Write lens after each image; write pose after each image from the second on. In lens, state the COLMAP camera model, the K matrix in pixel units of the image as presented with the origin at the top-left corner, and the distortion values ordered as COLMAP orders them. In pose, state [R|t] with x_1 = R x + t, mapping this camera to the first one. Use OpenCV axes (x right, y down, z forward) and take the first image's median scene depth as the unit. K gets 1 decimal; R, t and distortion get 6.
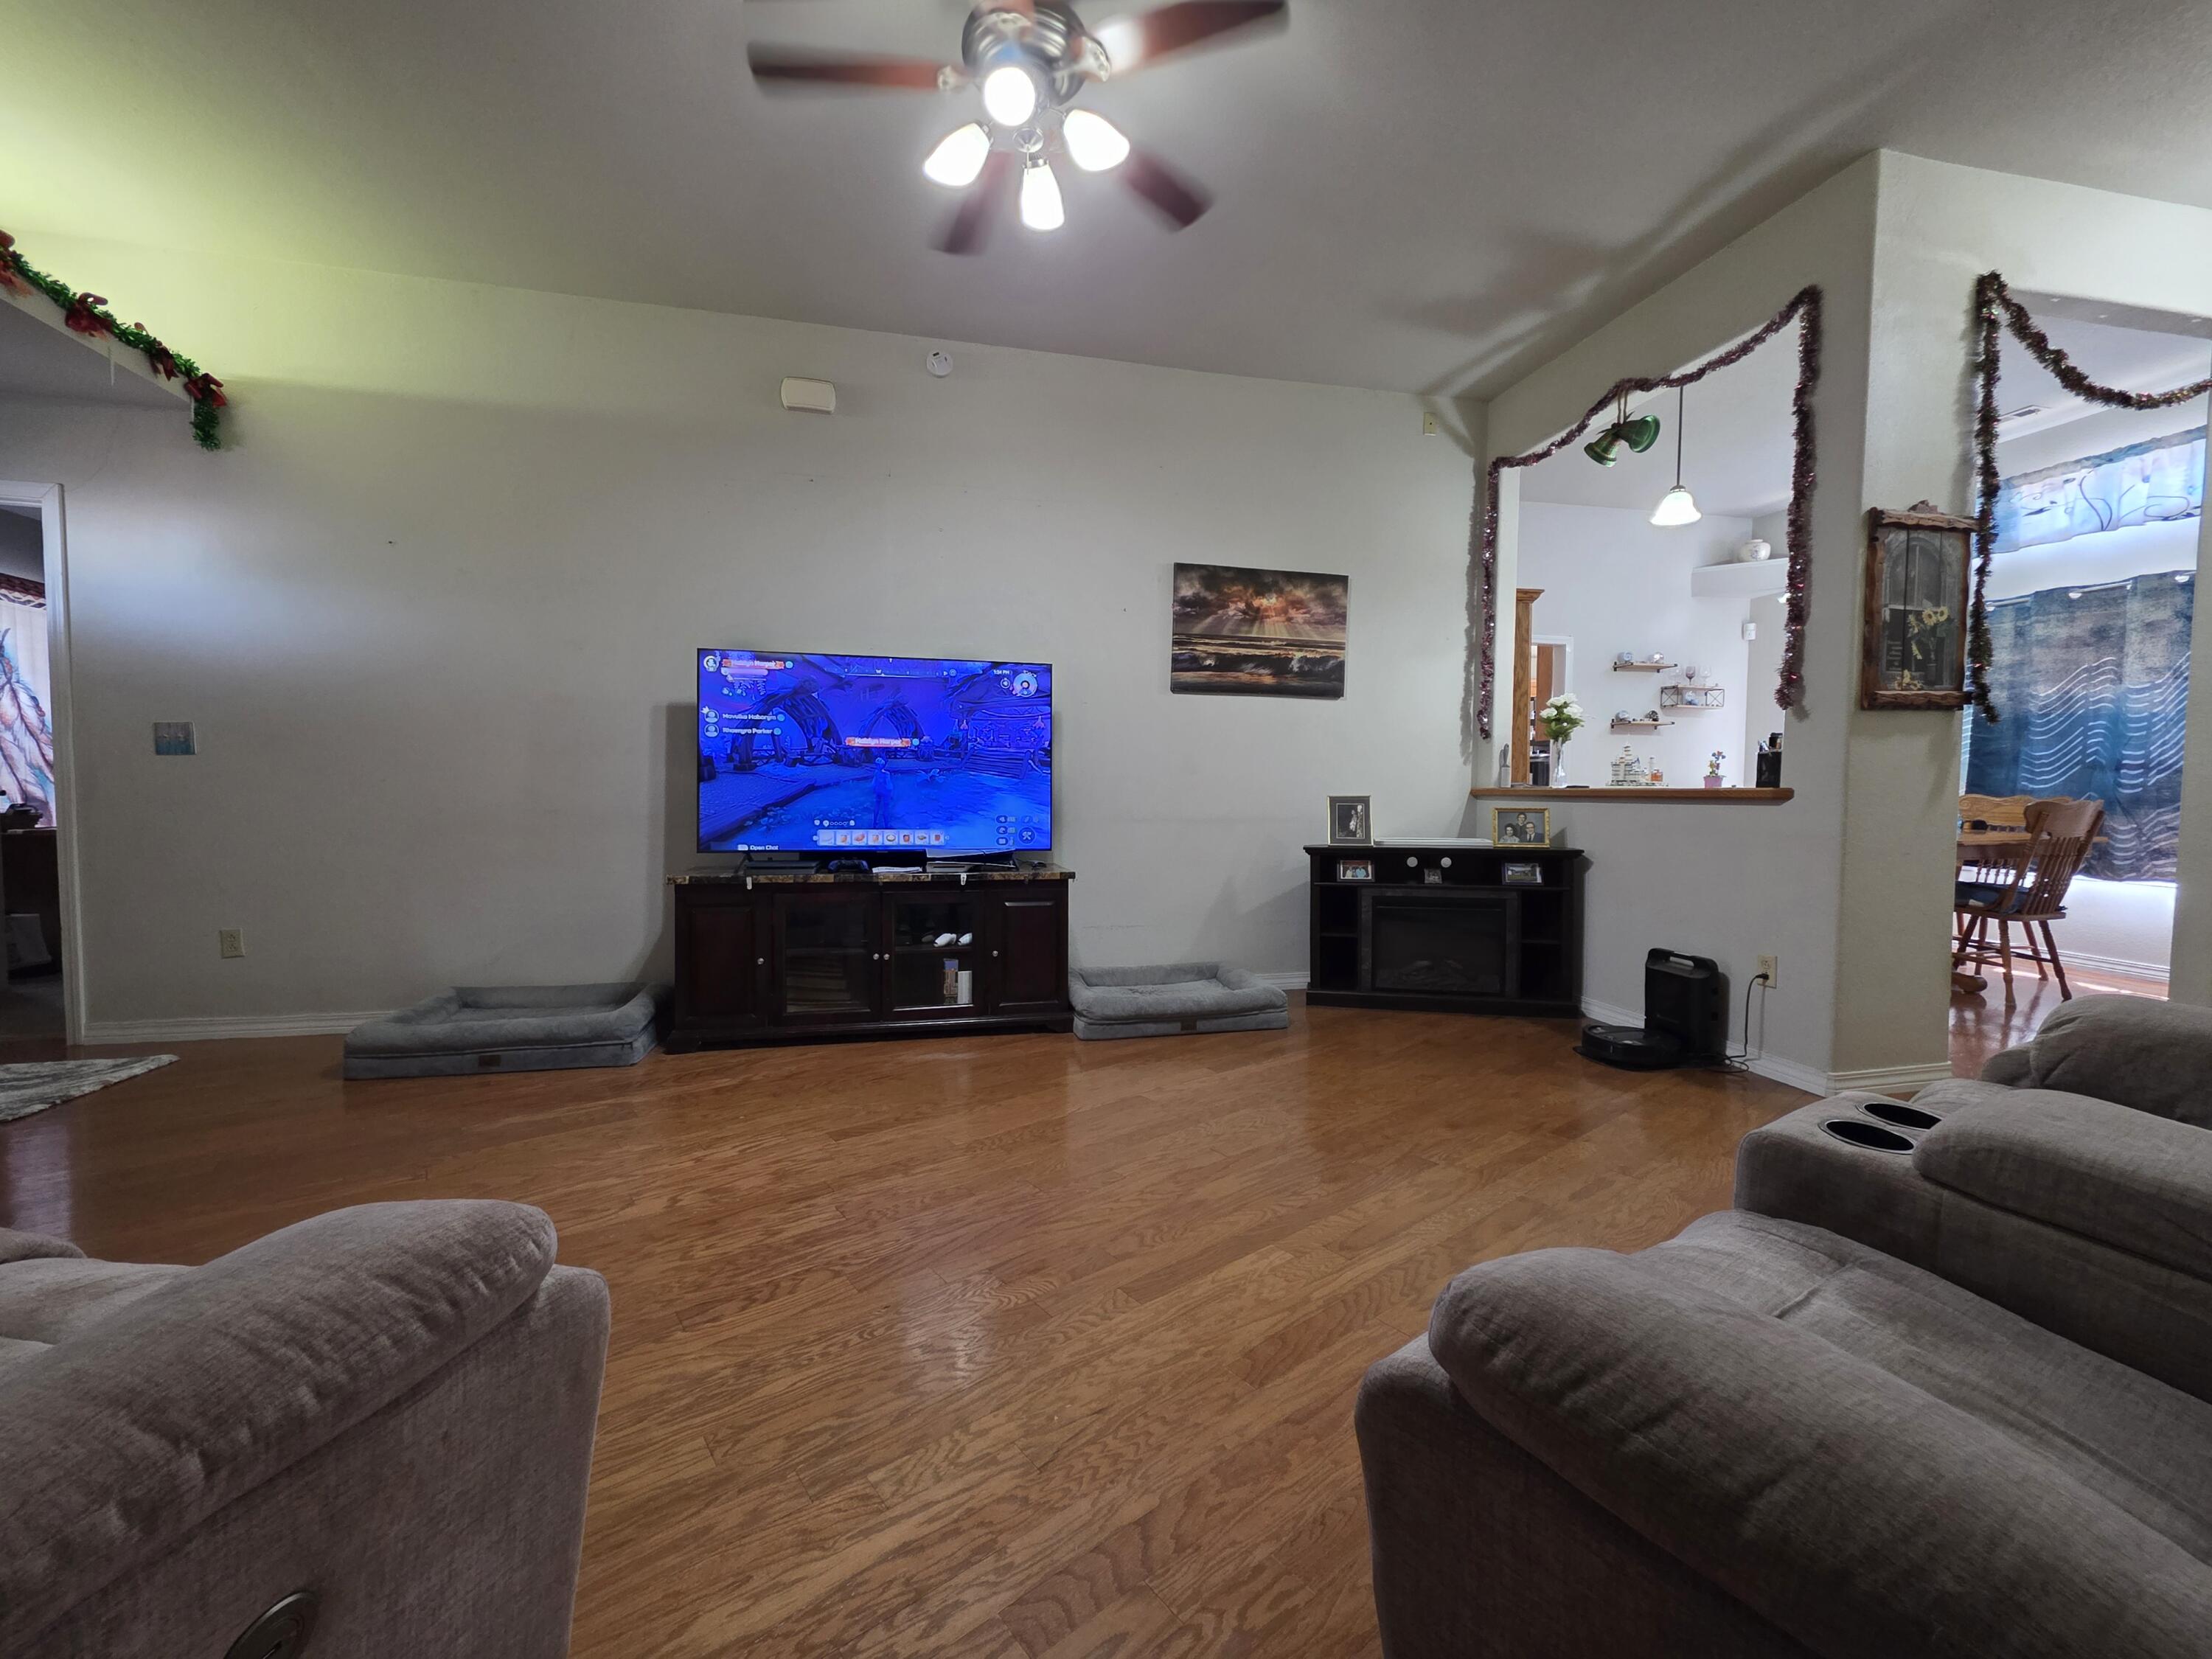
lens RADIAL K [[892.7, 0, 1106.1], [0, 892.7, 817.7], [0, 0, 1]] dist [0.000715, 0.000179]
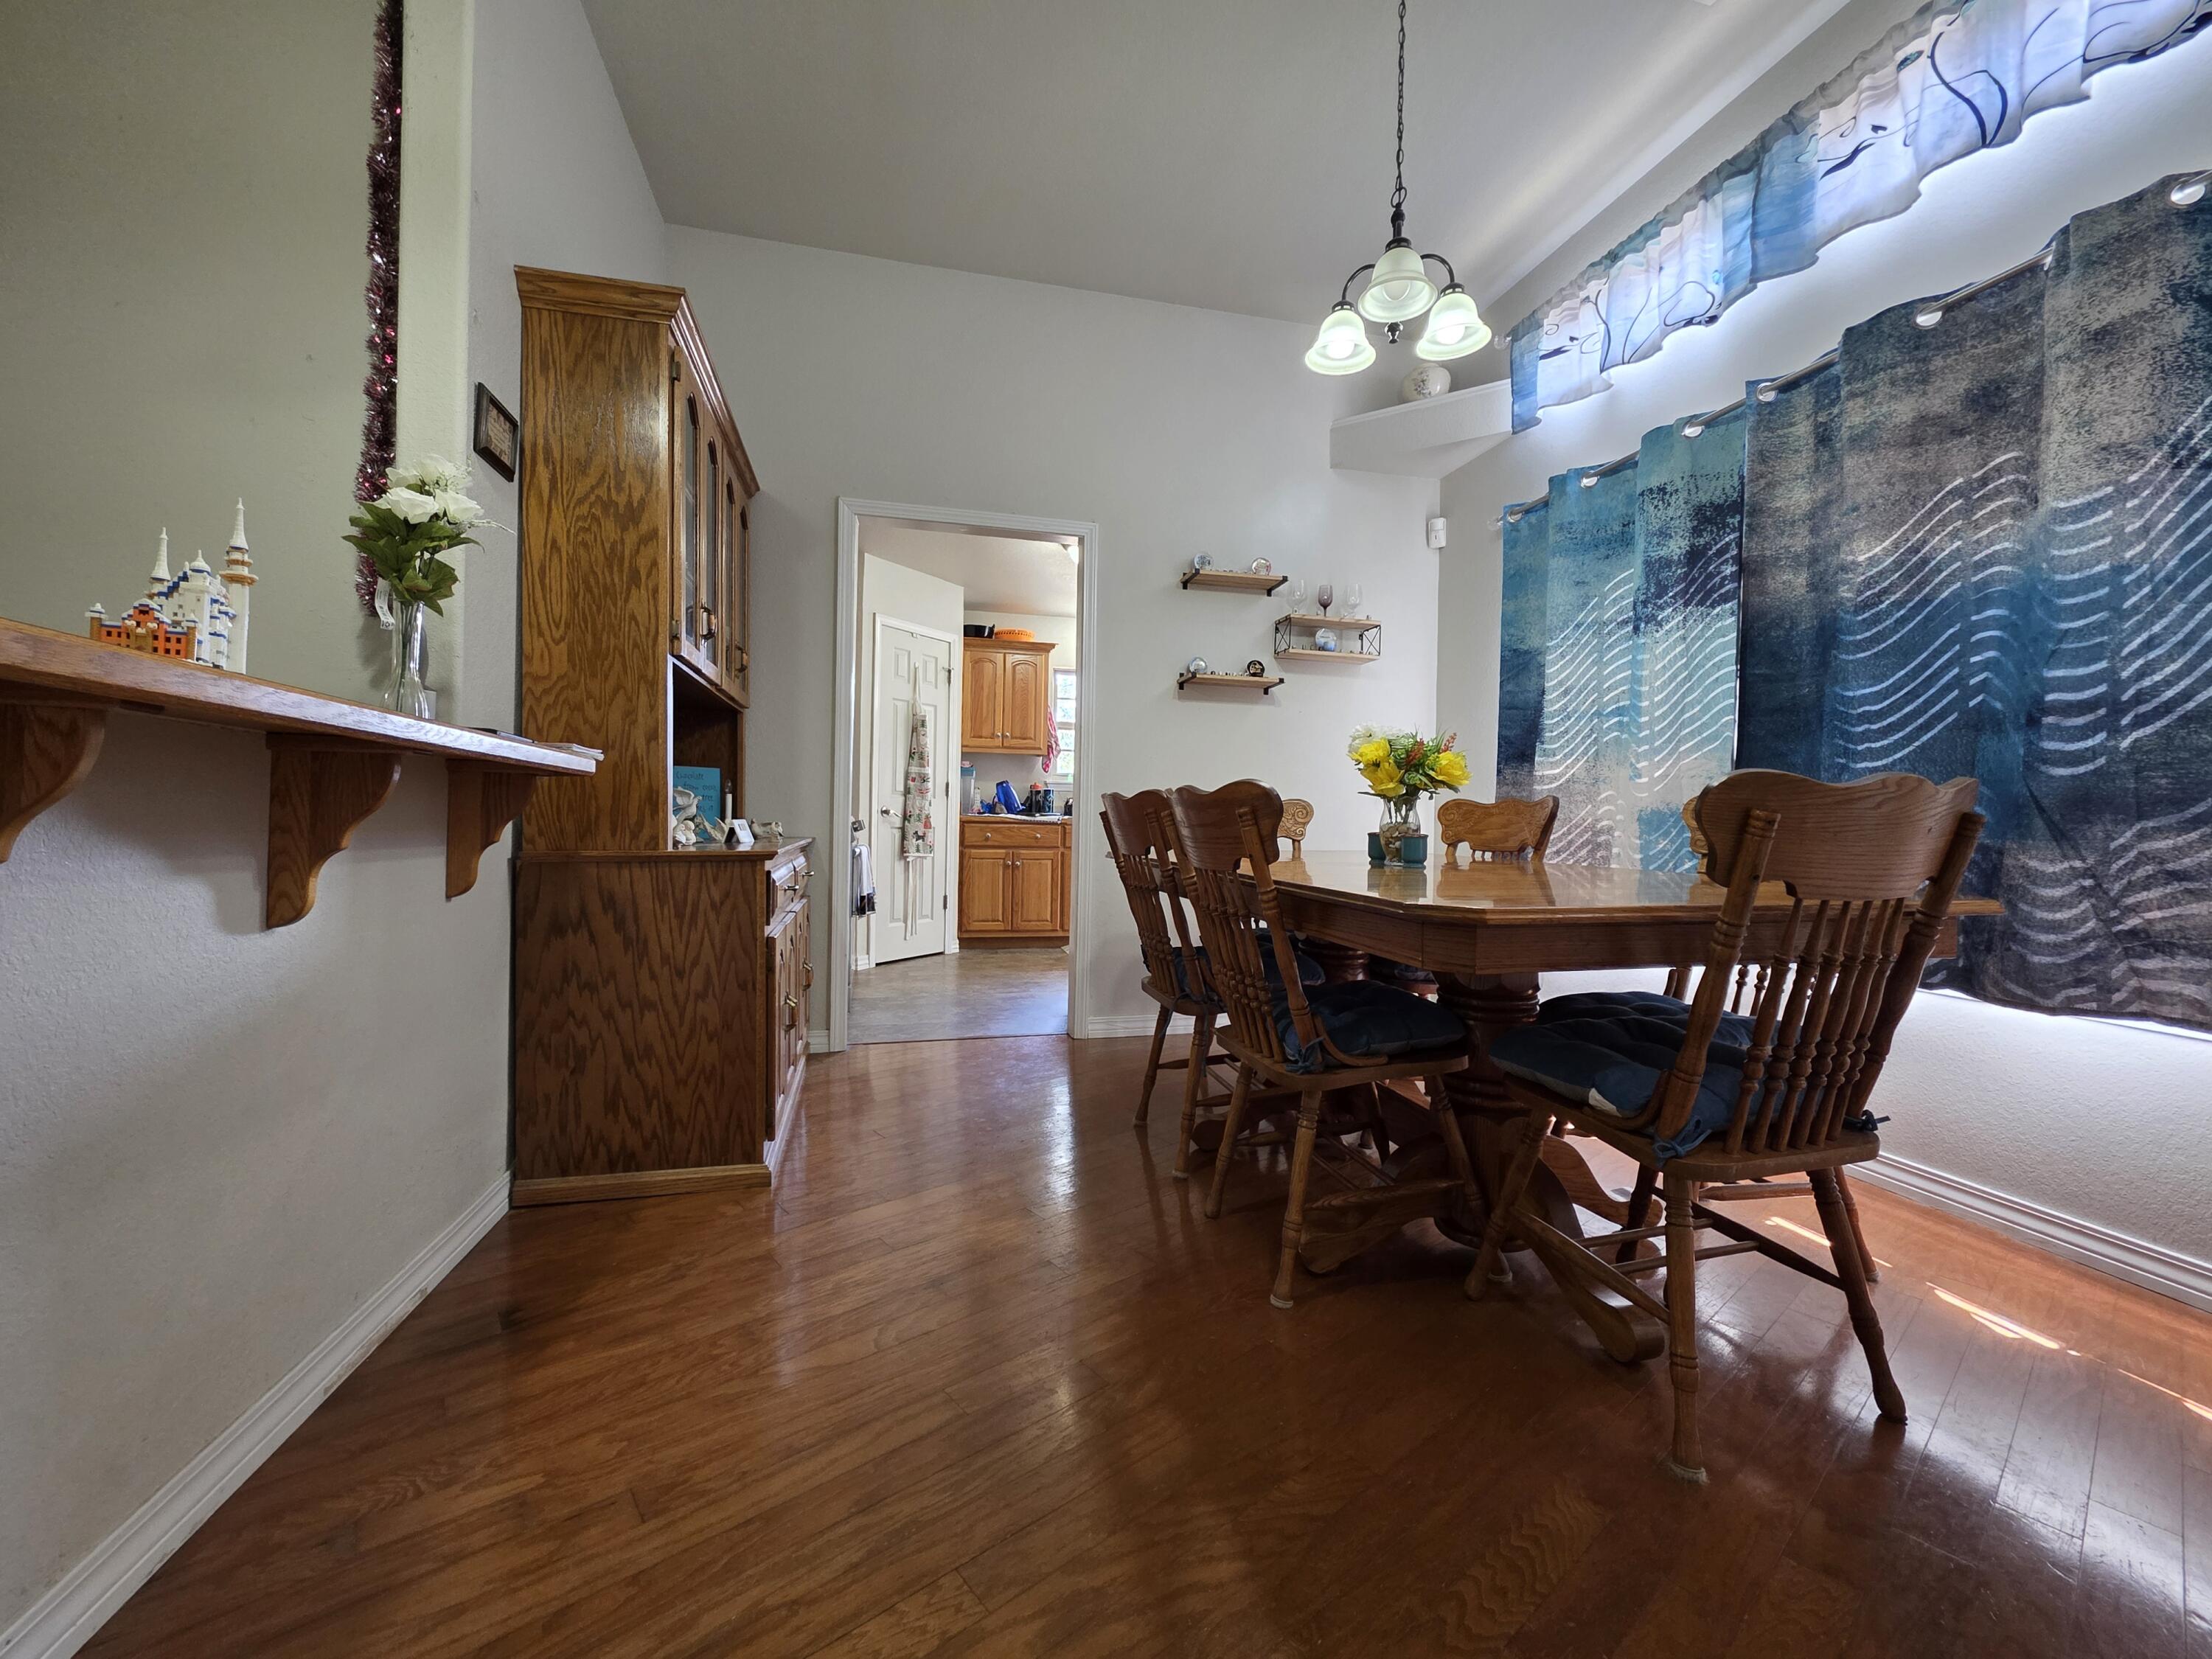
lens RADIAL K [[886.2, 0, 1108.8], [0, 886.2, 822.8], [0, 0, 1]] dist [0.000228, 0.000426]
pose [[0.999815, 0.012938, 0.014206, 0.775629], [-0.012392, 0.999206, -0.037856, 0.010641], [-0.014685, 0.037673, 0.999182, 0.665903]]
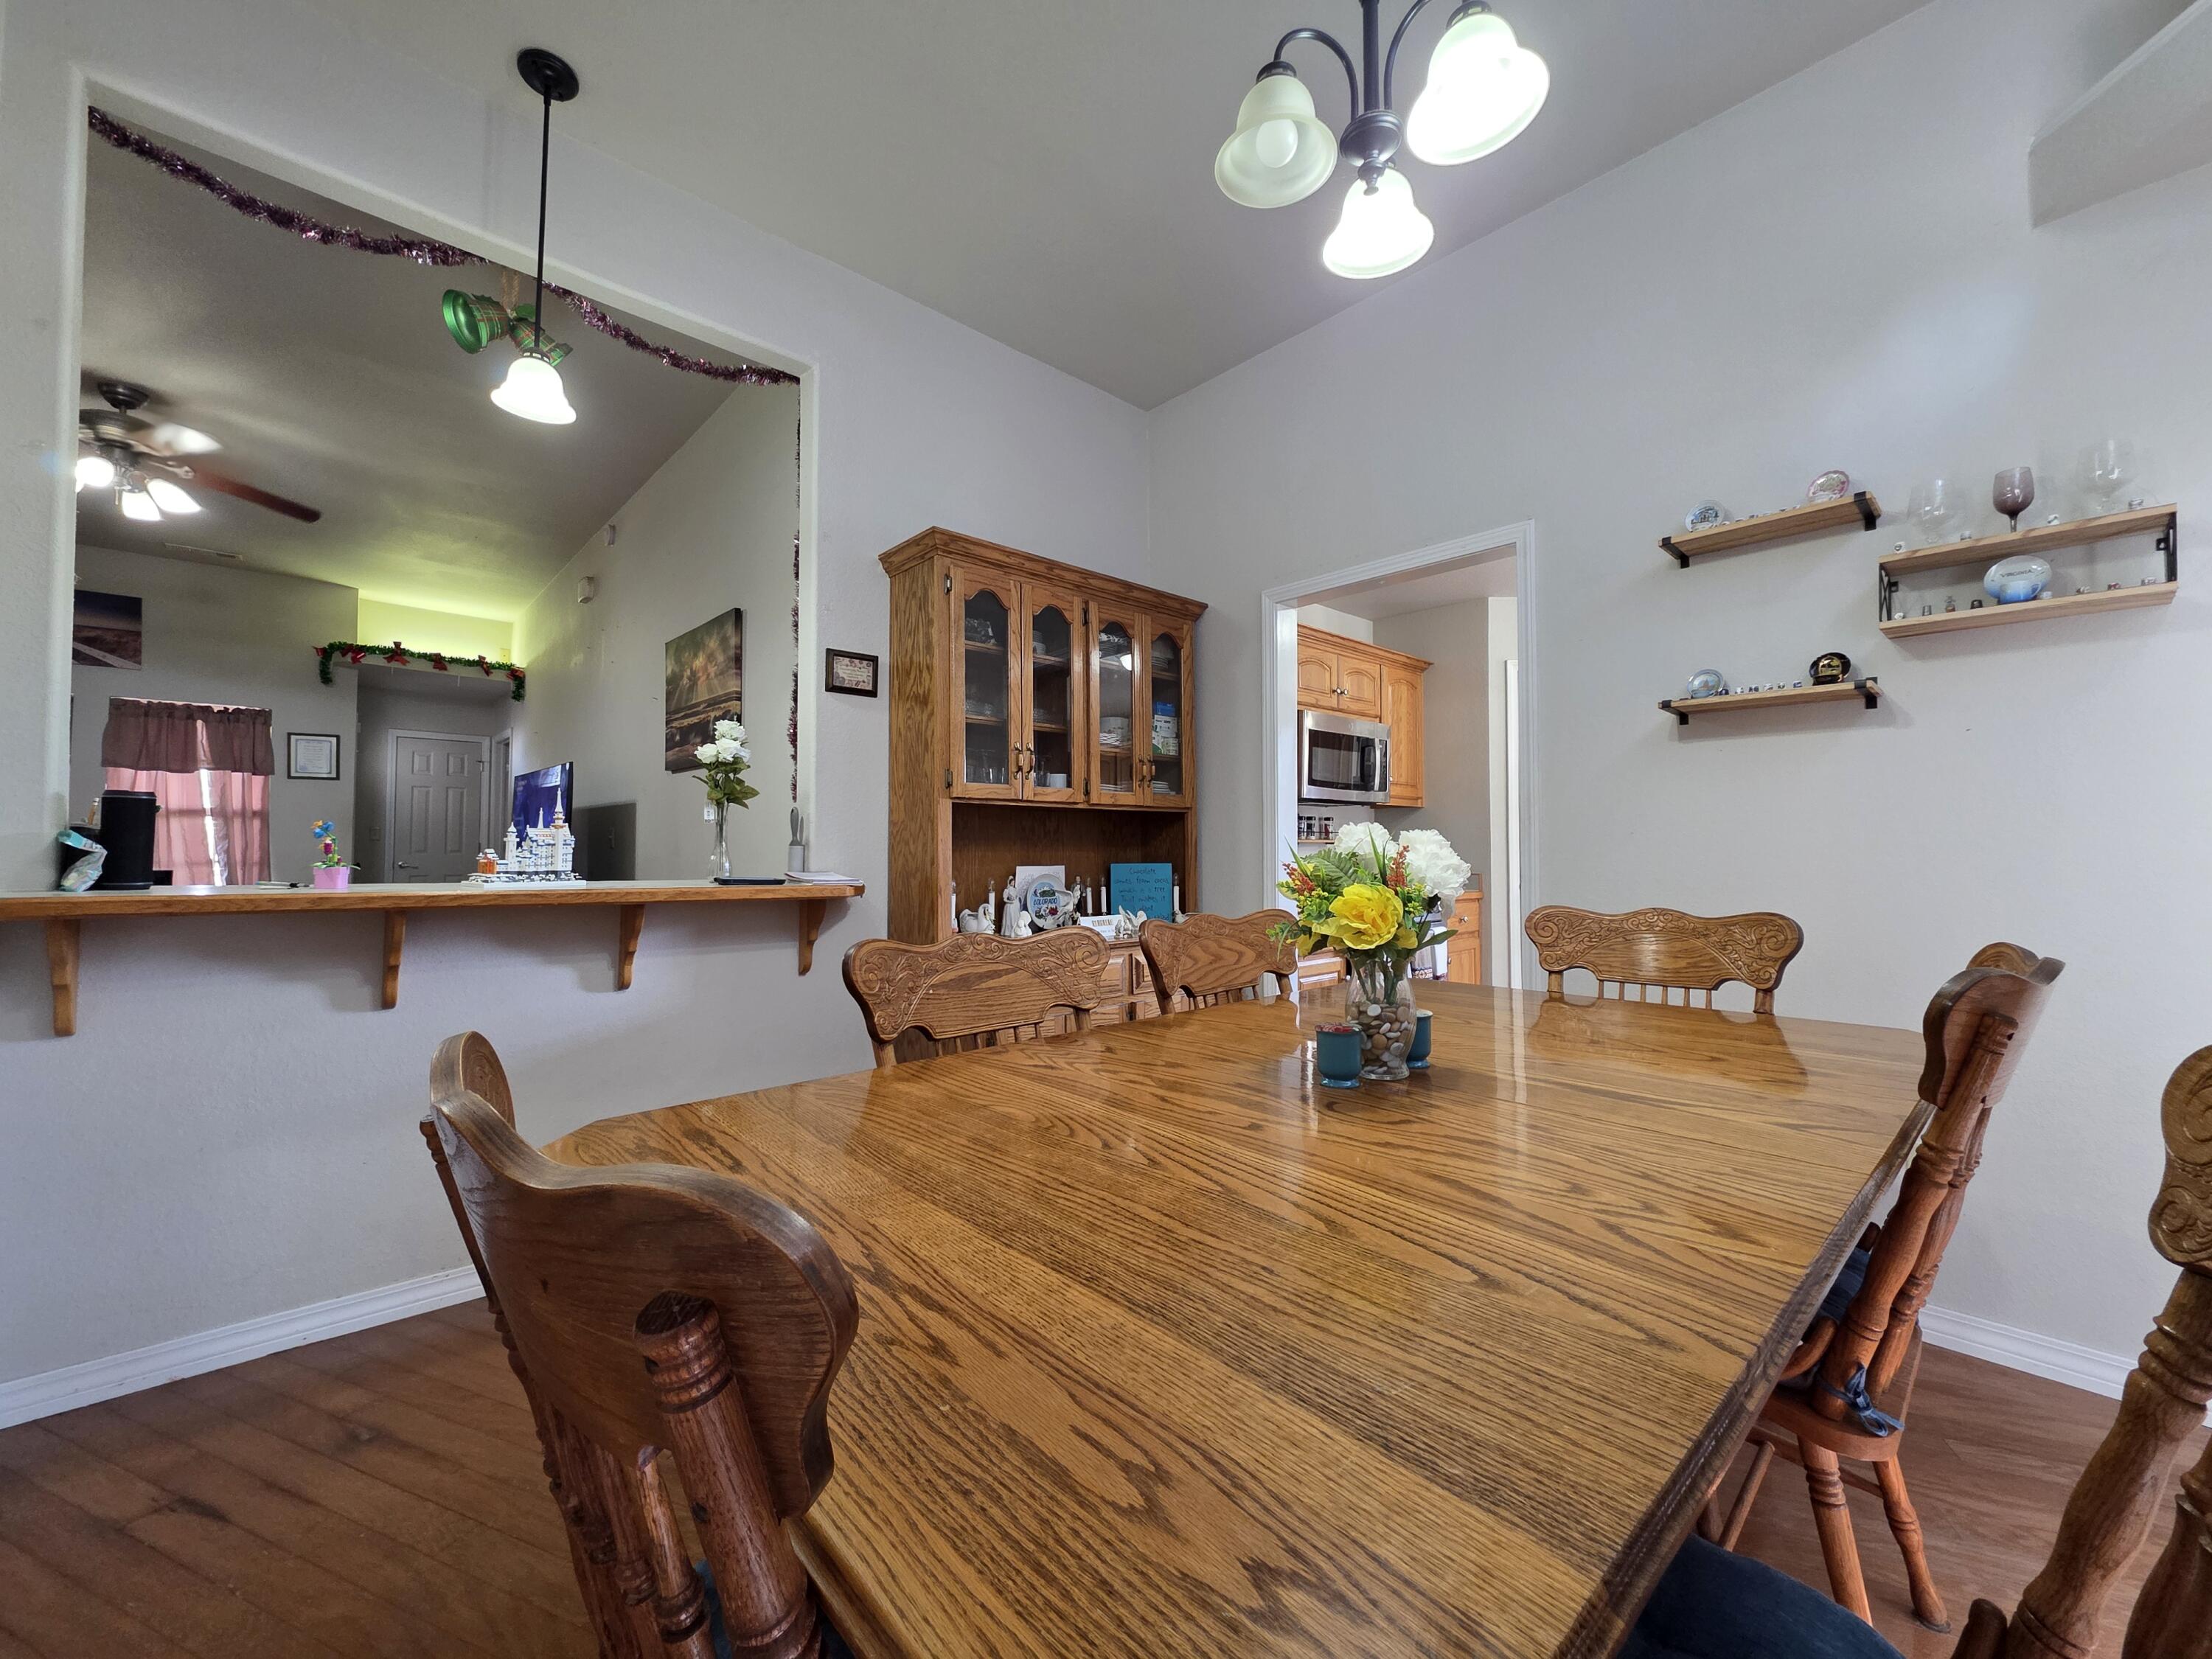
lens RADIAL K [[886.2, 0, 1108.8], [0, 886.2, 822.8], [0, 0, 1]] dist [0.000228, 0.000426]
pose [[0.490432, -0.030902, -0.870932, 1.155068], [-0.034903, 0.997873, -0.055061, -0.048218], [0.870781, 0.057401, 0.488310, 0.943049]]
